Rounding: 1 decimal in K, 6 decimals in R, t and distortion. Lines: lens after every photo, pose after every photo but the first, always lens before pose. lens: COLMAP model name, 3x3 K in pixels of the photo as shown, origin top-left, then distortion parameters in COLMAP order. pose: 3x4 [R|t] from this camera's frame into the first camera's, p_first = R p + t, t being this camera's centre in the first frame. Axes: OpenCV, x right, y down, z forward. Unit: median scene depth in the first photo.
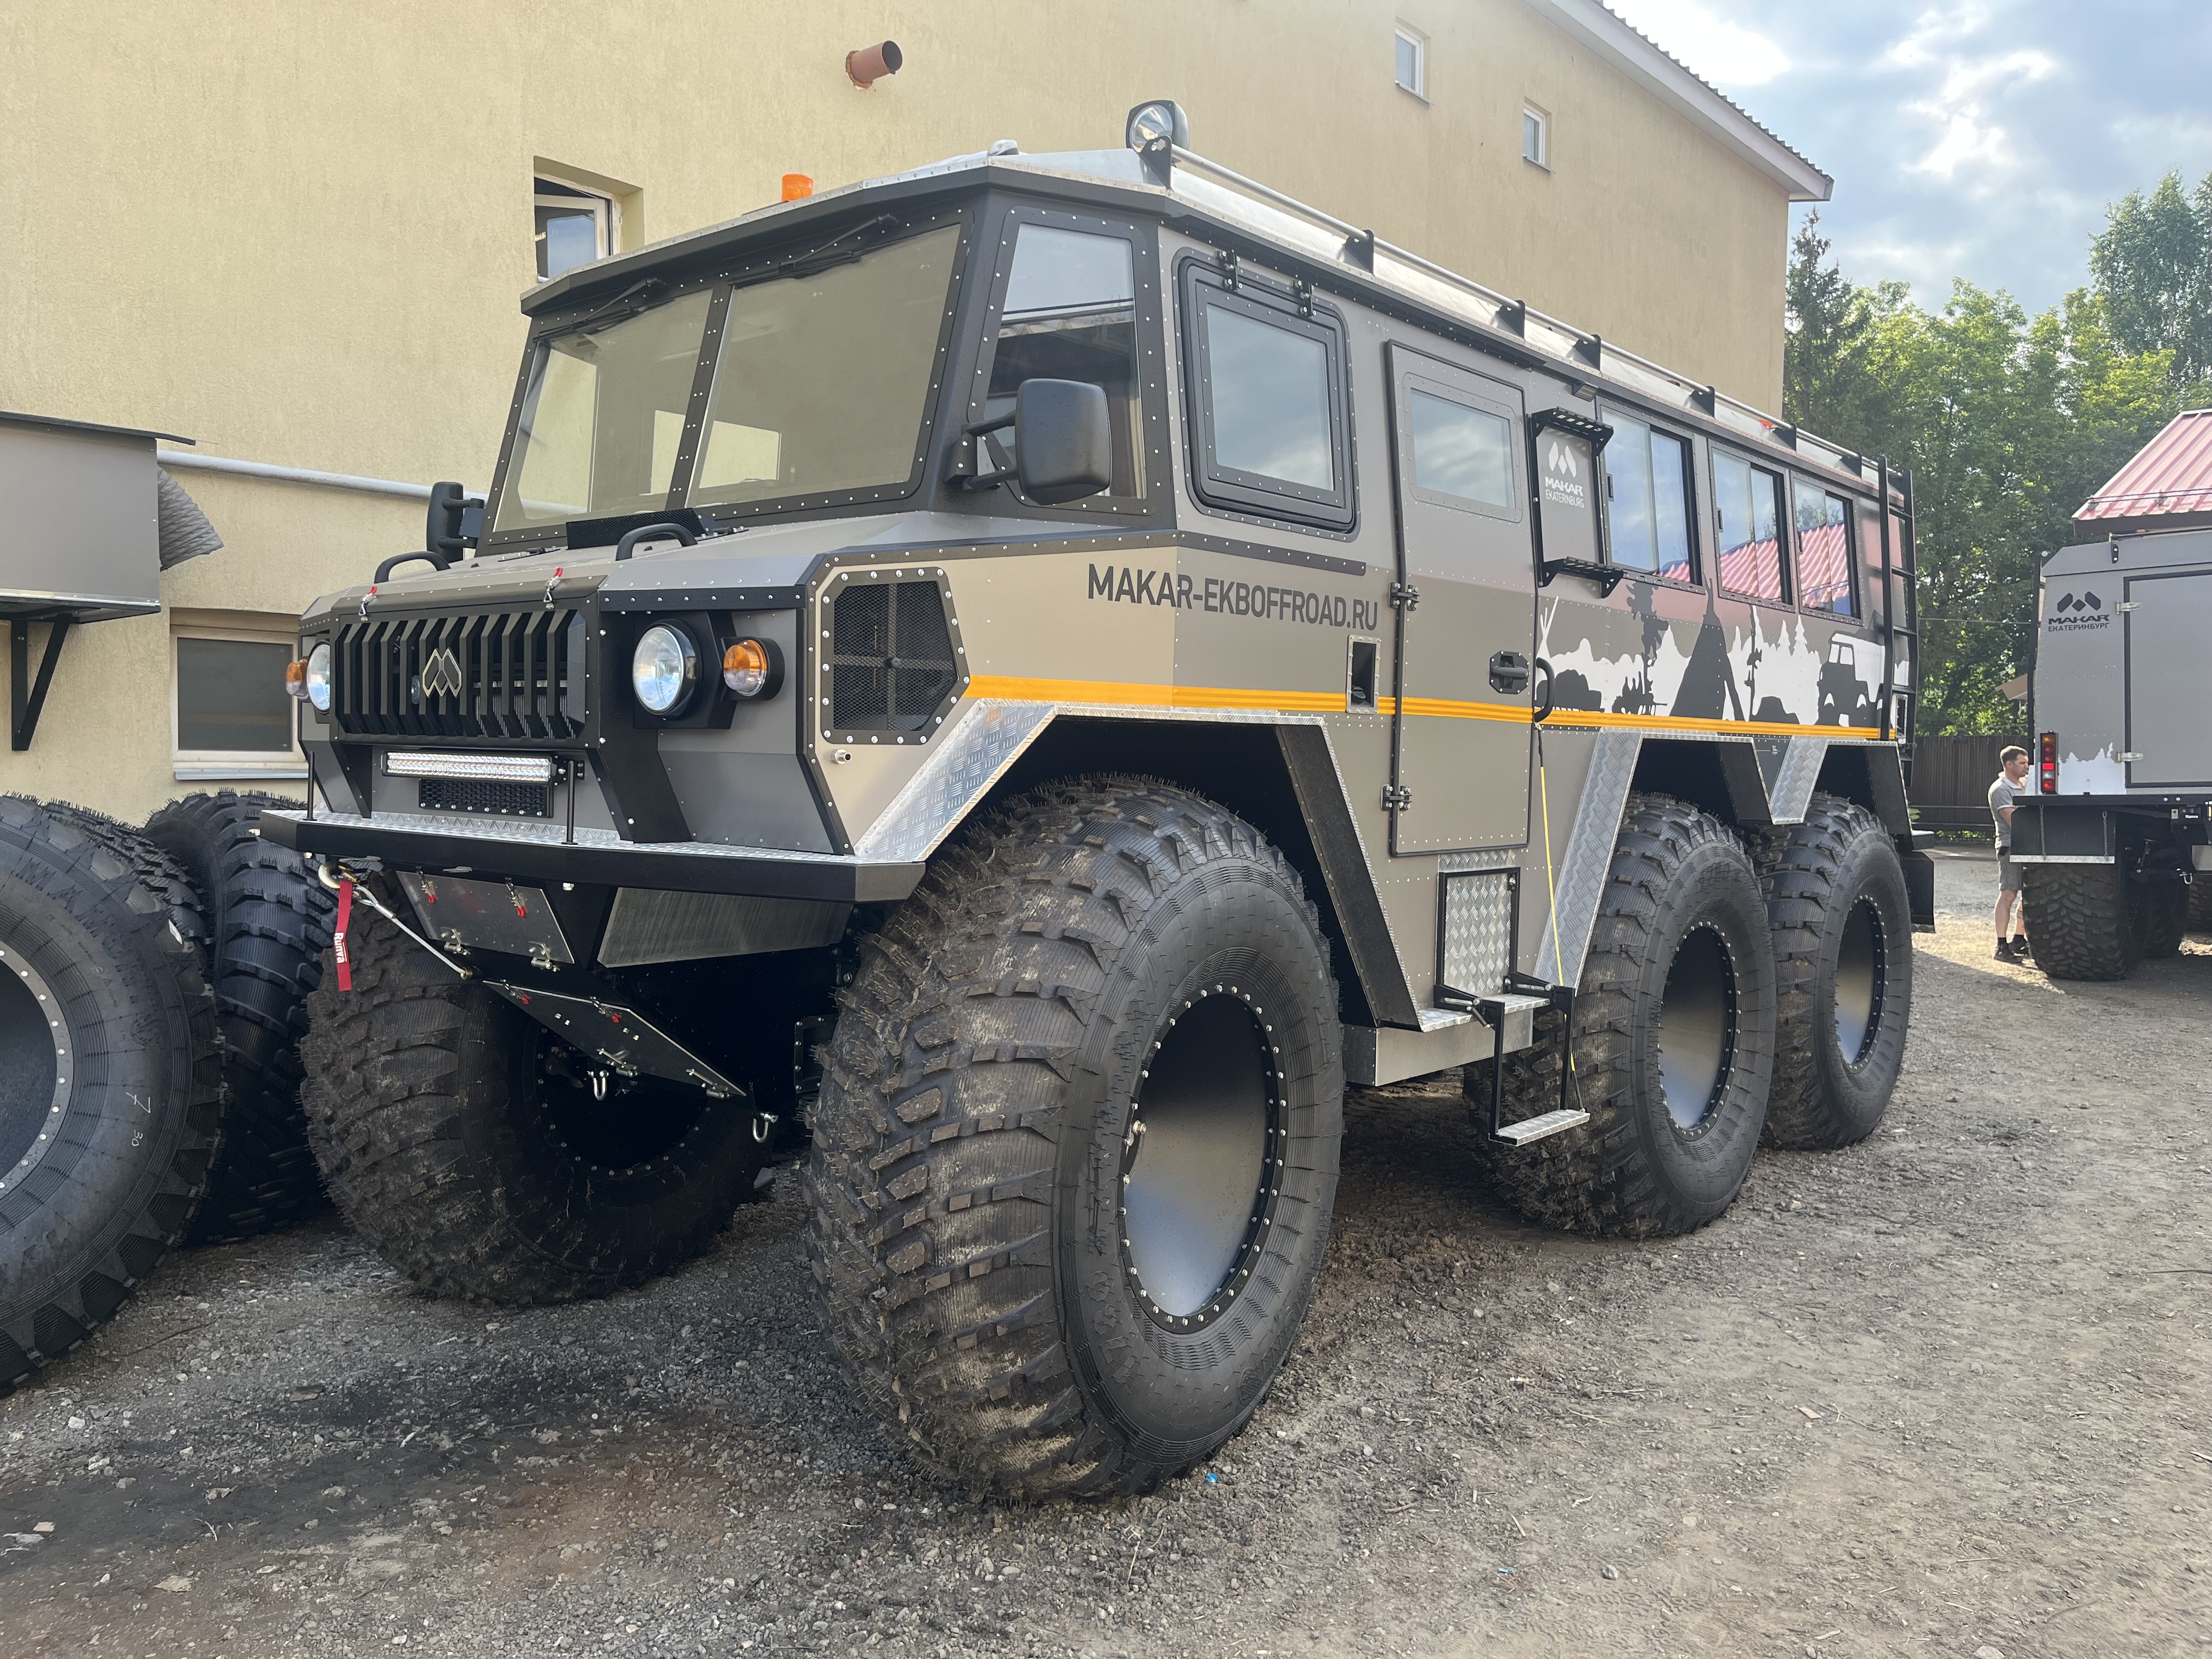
lens RADIAL K [[1691.7, 0, 1108.9], [0, 1691.7, 835.4], [0, 0, 1]] dist [0.071301, -0.099980]
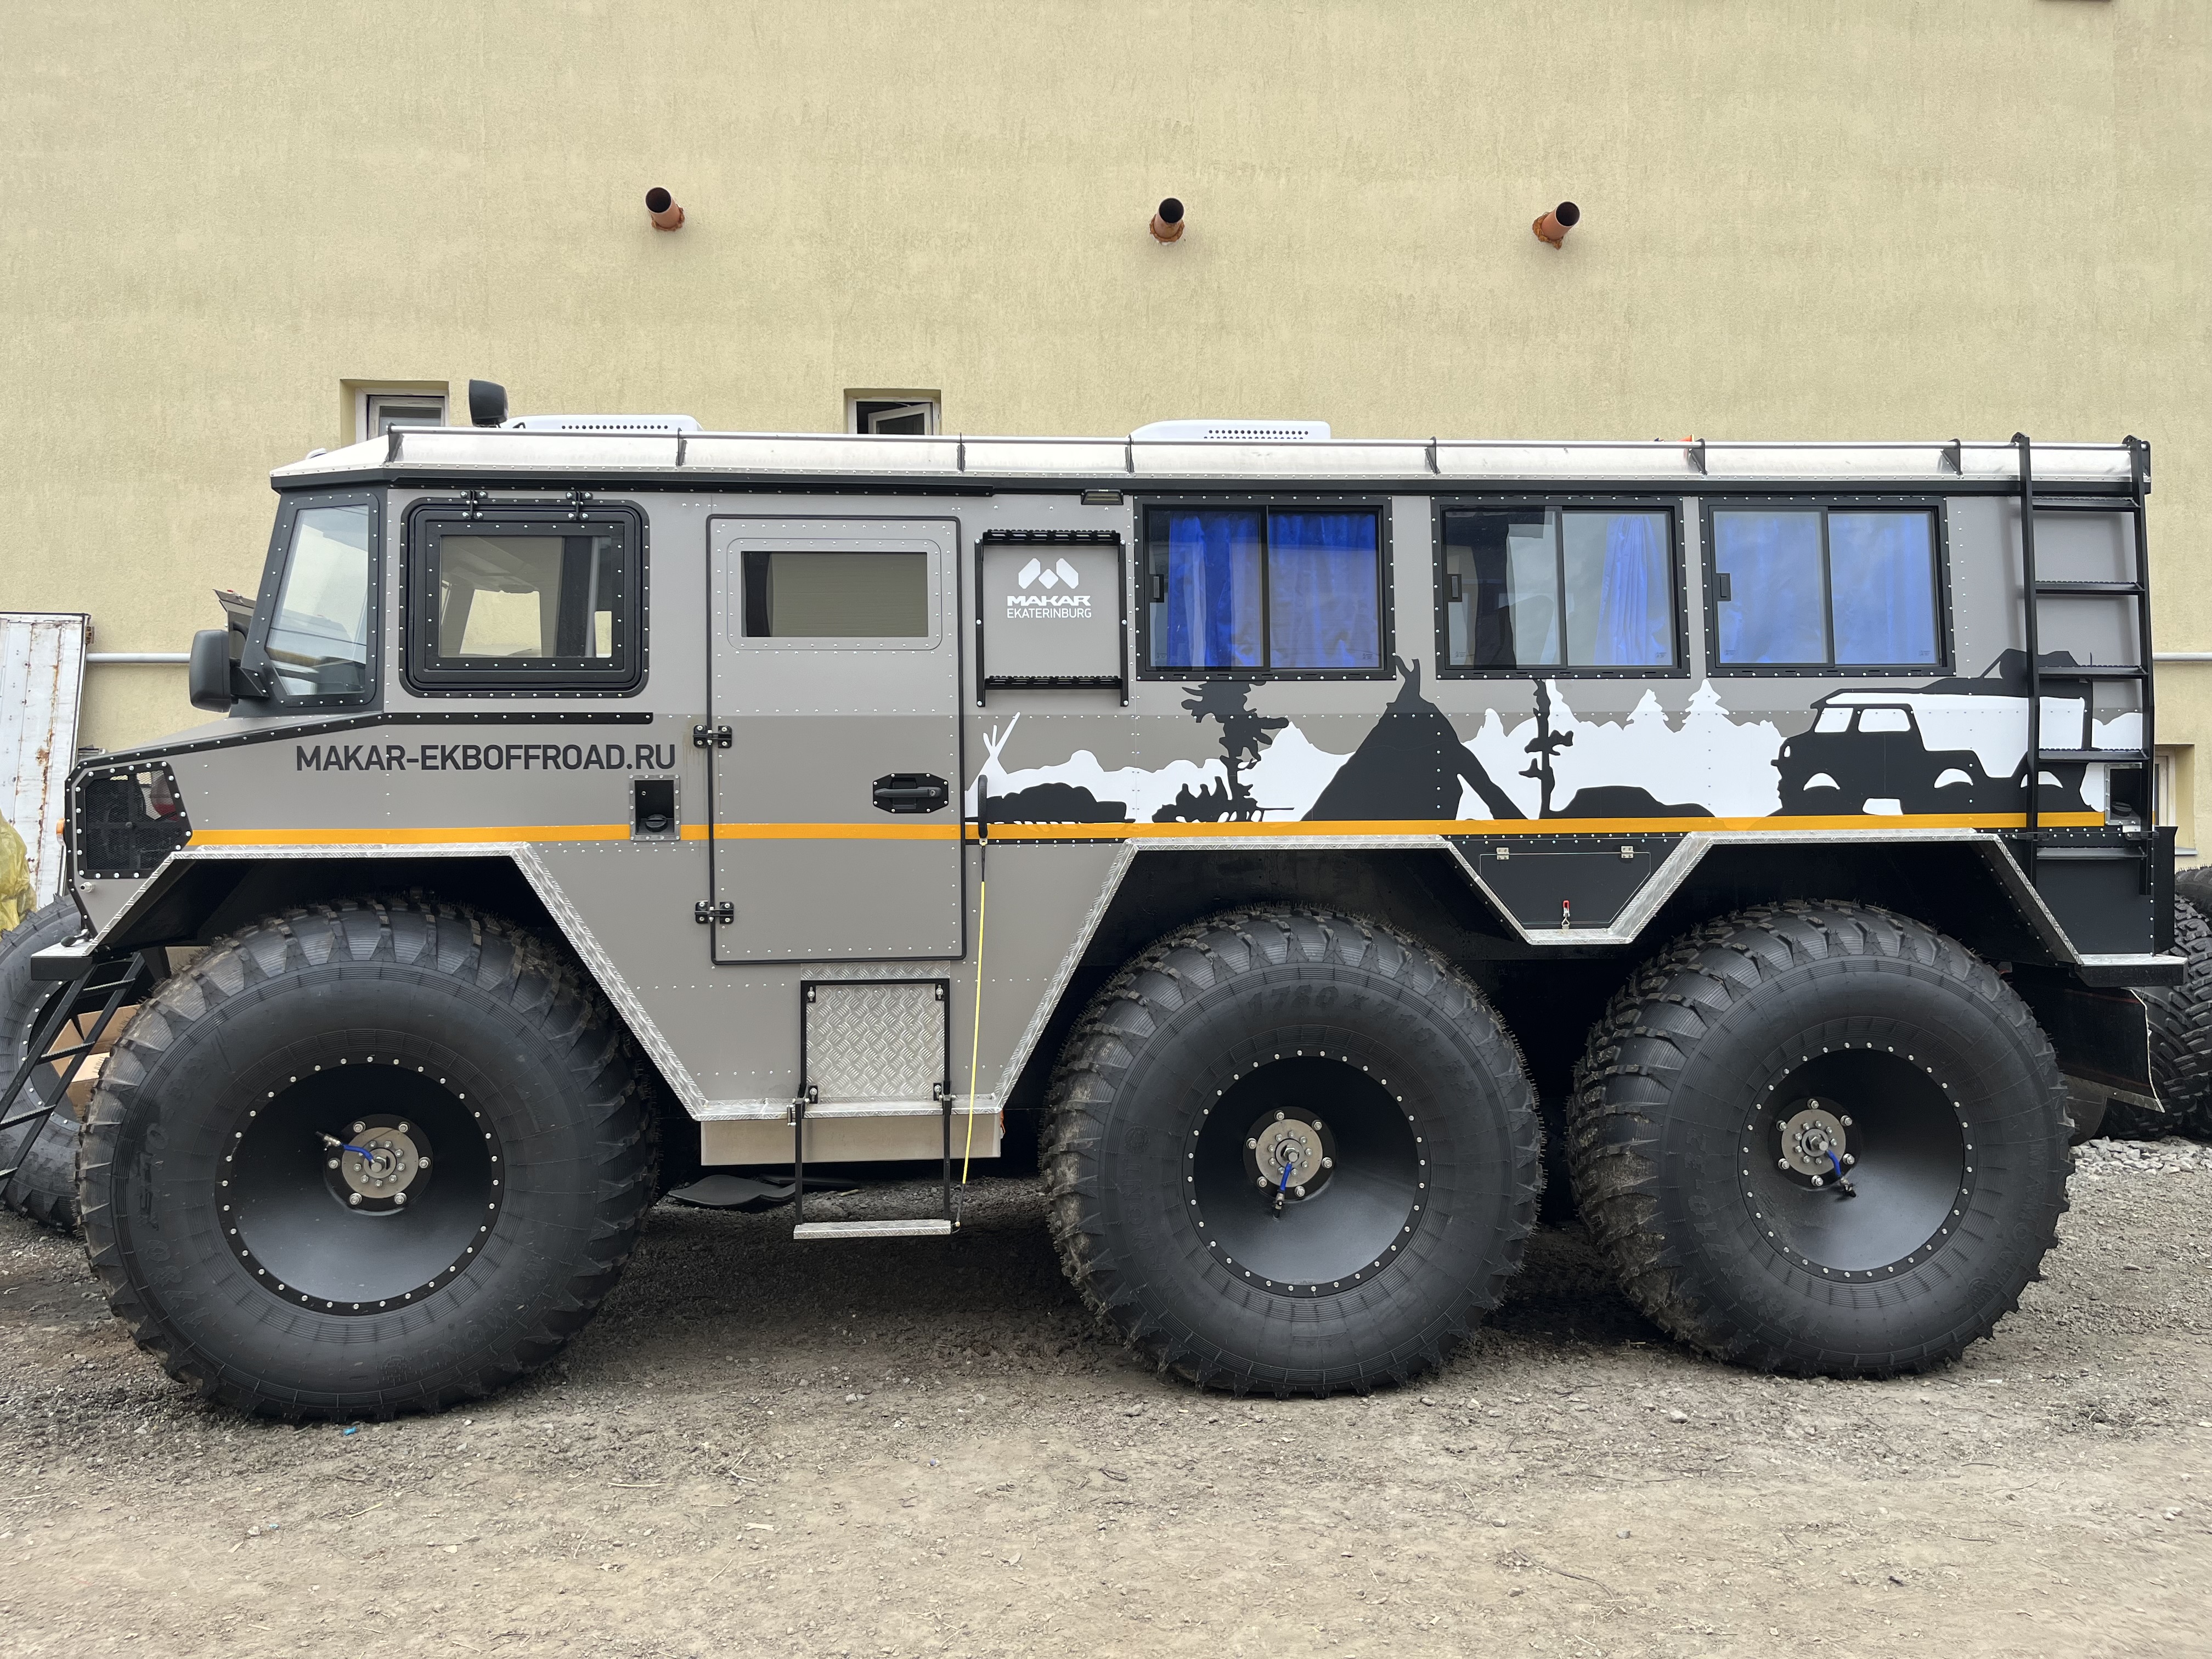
lens RADIAL K [[1691.7, 0, 1096.9], [0, 1691.7, 842.5], [0, 0, 1]] dist [0.071301, -0.099980]
pose [[0.709935, -0.002030, -0.704265, 0.973611], [-0.016325, 0.999680, -0.019338, -0.043150], [0.704078, 0.025226, 0.709674, 0.313129]]
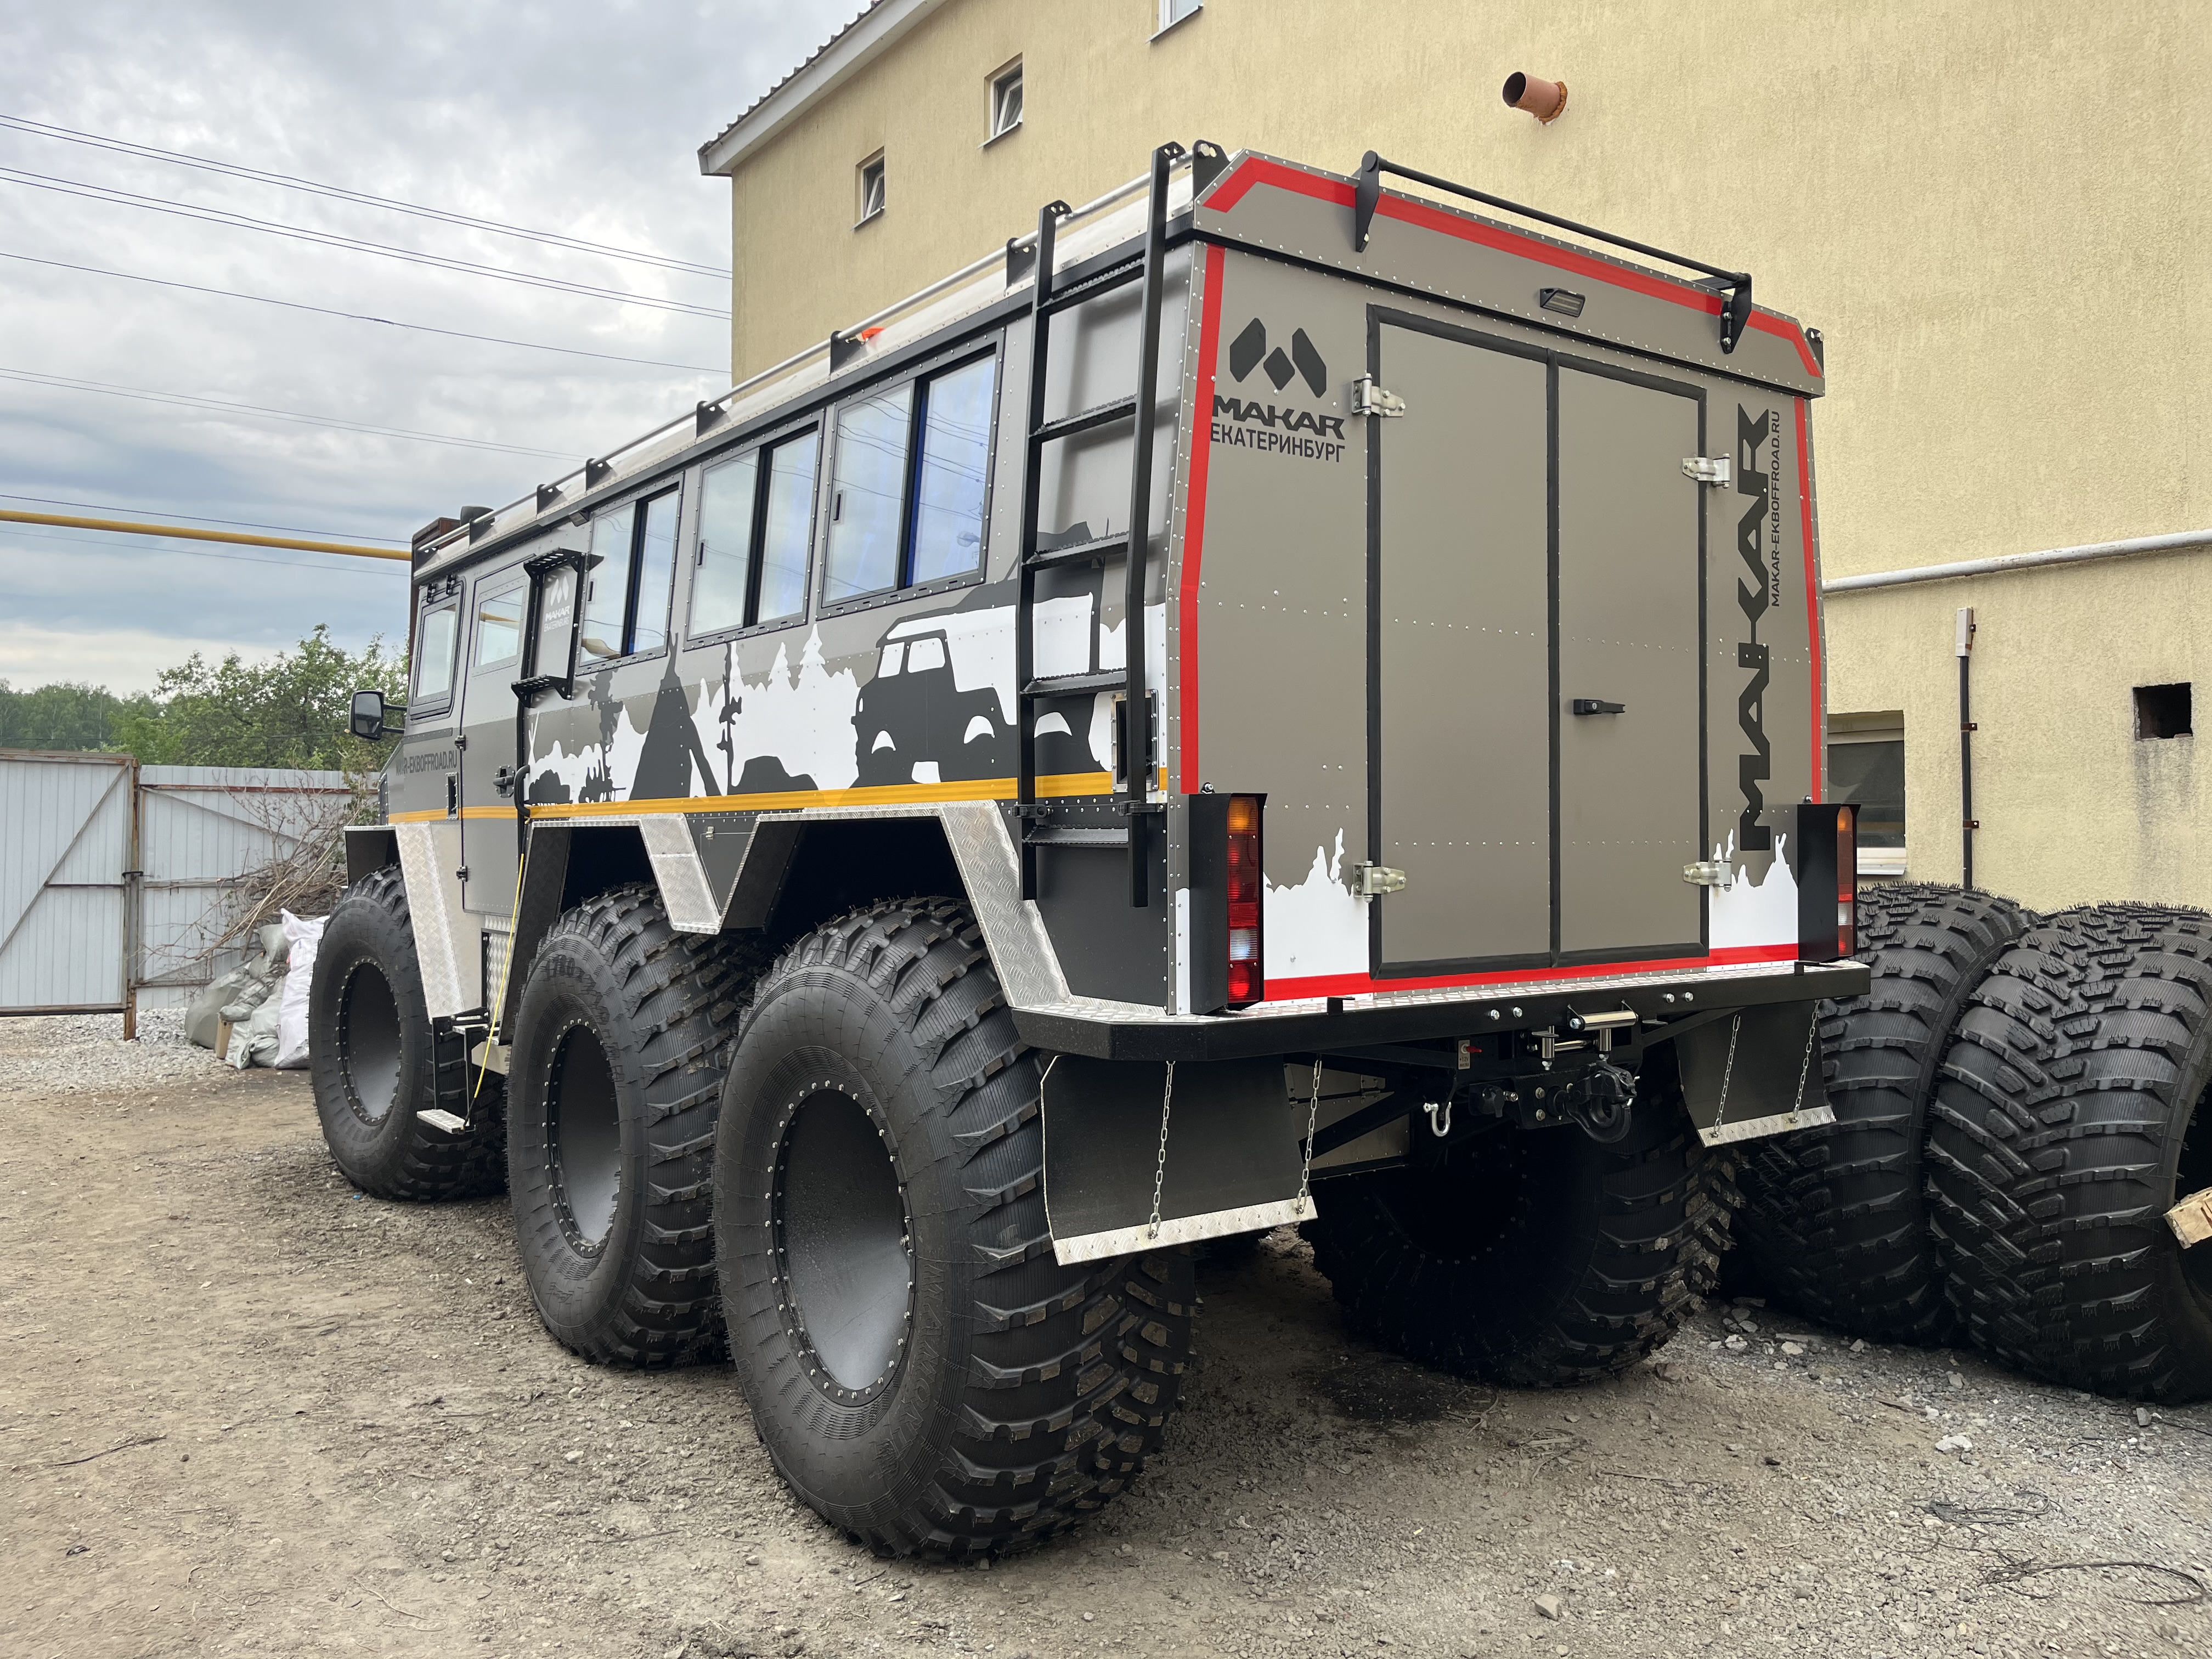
lens RADIAL K [[1691.7, 0, 1098.2], [0, 1691.7, 830.1], [0, 0, 1]] dist [0.071301, -0.099980]
pose [[-0.234769, -0.017849, -0.971887, 1.292466], [-0.046042, 0.998913, -0.007223, -0.064702], [0.970960, 0.043052, -0.235336, 1.616850]]
